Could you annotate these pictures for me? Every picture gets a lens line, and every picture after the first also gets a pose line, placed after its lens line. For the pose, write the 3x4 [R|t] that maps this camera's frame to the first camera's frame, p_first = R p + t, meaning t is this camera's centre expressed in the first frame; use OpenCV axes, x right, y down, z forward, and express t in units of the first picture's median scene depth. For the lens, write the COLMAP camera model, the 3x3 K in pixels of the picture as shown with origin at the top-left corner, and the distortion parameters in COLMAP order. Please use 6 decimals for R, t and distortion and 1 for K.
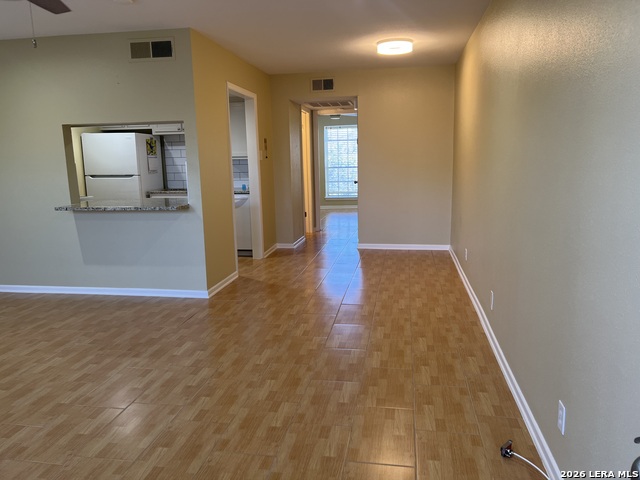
lens RADIAL K [[475.0, 0, 323.8], [0, 475.0, 242.2], [0, 0, 1]] dist [0.033894, -0.048380]
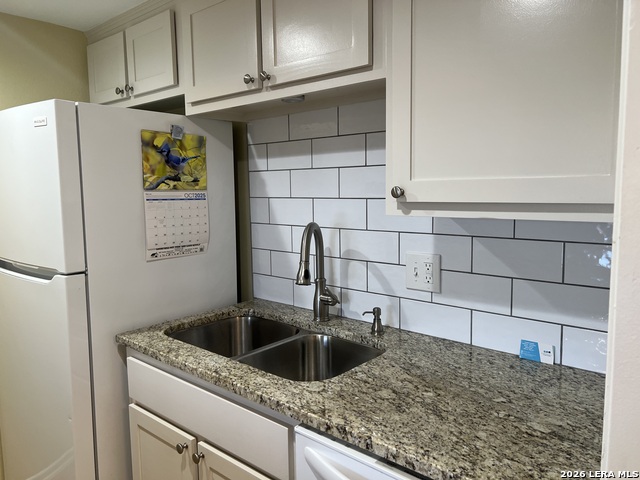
lens RADIAL K [[475.0, 0, 318.2], [0, 475.0, 238.4], [0, 0, 1]] dist [0.033894, -0.048380]
pose [[0.862065, 0.046564, -0.504654, -0.228465], [-0.080525, 0.995705, -0.045682, -0.221687], [0.500360, 0.080018, 0.862112, 1.200316]]
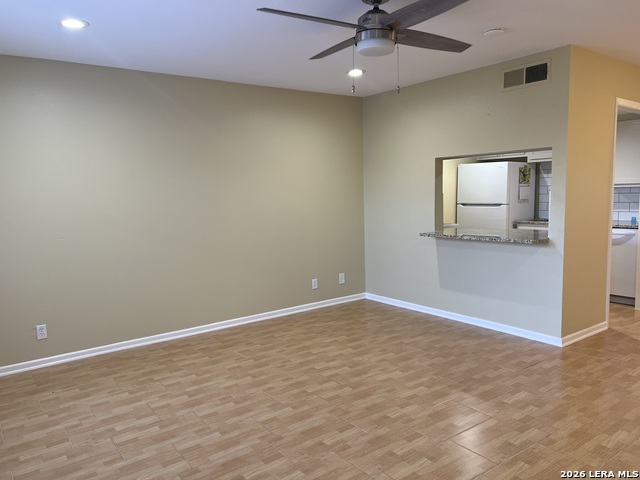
lens RADIAL K [[475.0, 0, 321.0], [0, 475.0, 241.3], [0, 0, 1]] dist [0.033894, -0.048380]
pose [[0.712066, 0.071157, -0.698498, 0.041225], [-0.110841, 0.993769, -0.011757, -0.015391], [0.693308, 0.085793, 0.715516, 0.056734]]
